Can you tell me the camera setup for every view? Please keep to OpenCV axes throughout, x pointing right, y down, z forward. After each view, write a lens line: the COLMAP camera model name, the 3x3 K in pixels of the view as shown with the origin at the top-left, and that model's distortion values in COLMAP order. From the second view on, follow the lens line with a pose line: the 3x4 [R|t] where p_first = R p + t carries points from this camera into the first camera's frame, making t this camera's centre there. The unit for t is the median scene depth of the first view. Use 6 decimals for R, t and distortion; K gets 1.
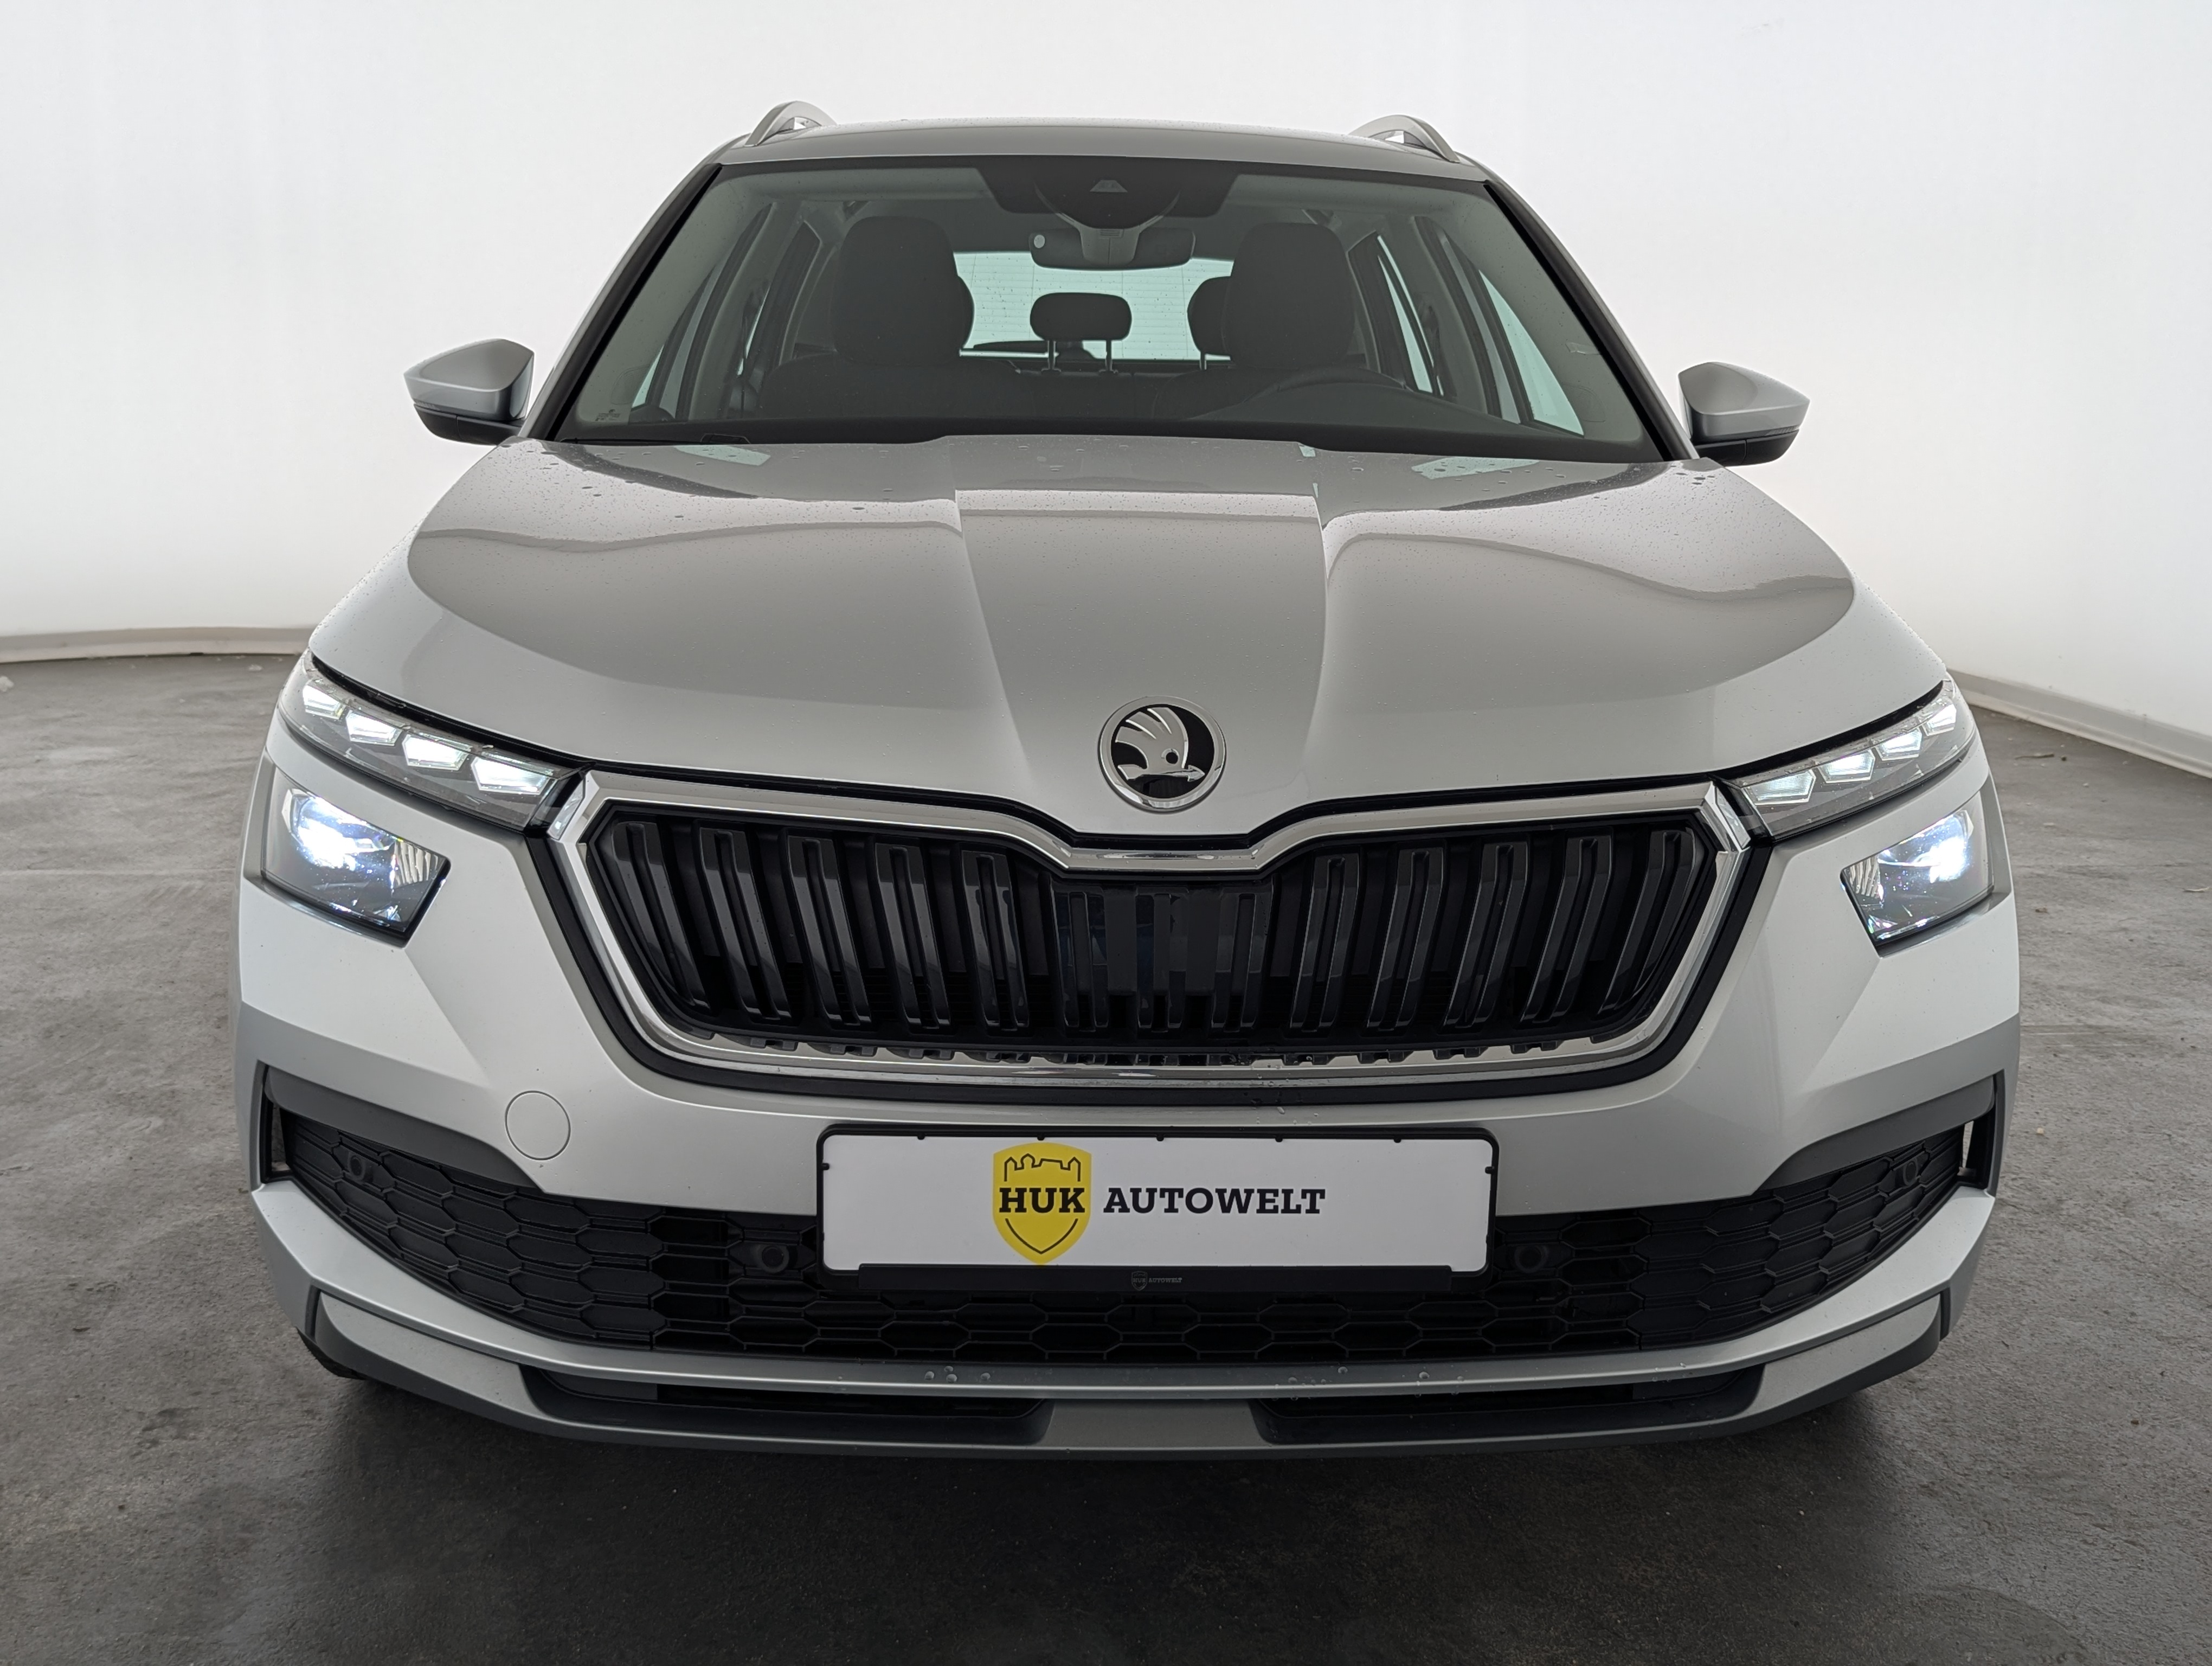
lens RADIAL K [[2307.9, 0, 1236.2], [0, 2307.9, 786.9], [0, 0, 1]] dist [0.019976, -0.035193]
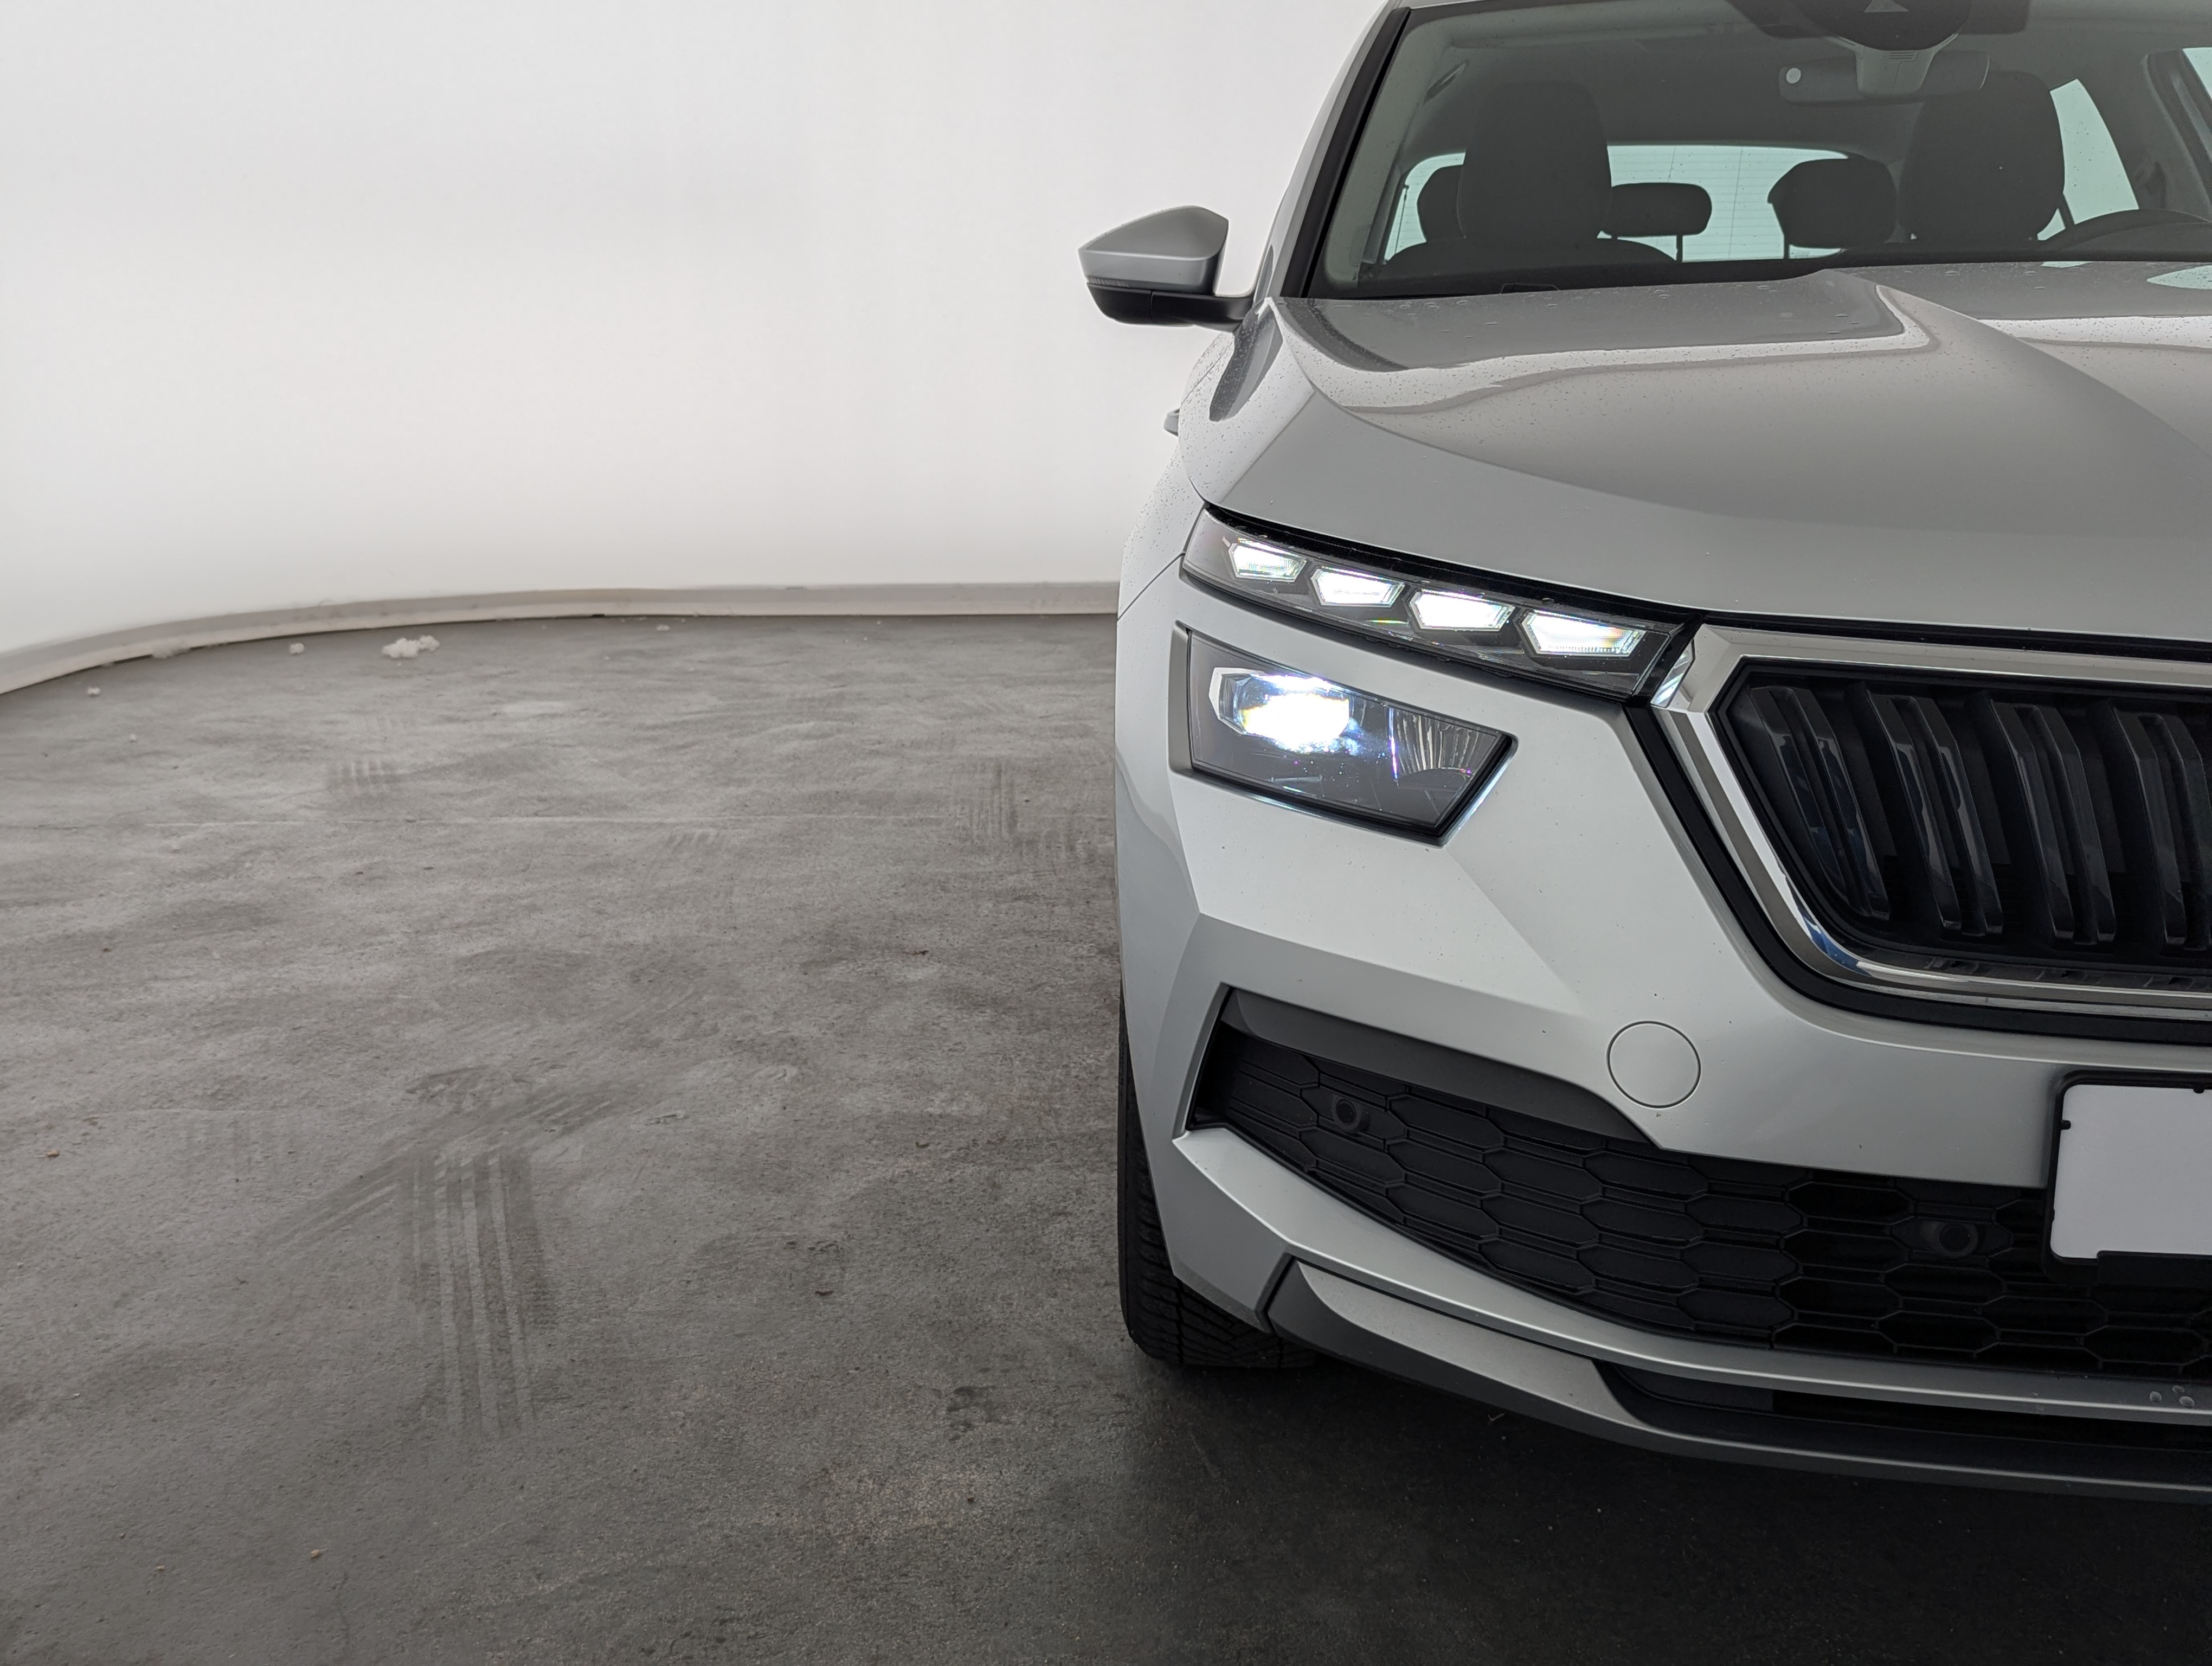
lens RADIAL K [[2303.9, 0, 1115.4], [0, 2303.9, 798.7], [0, 0, 1]] dist [0.034383, -0.036877]
pose [[0.990270, 0.003029, -0.139125, -0.255670], [-0.001601, 0.999945, 0.010380, 0.031283], [0.139149, -0.010057, 0.990220, 0.122731]]
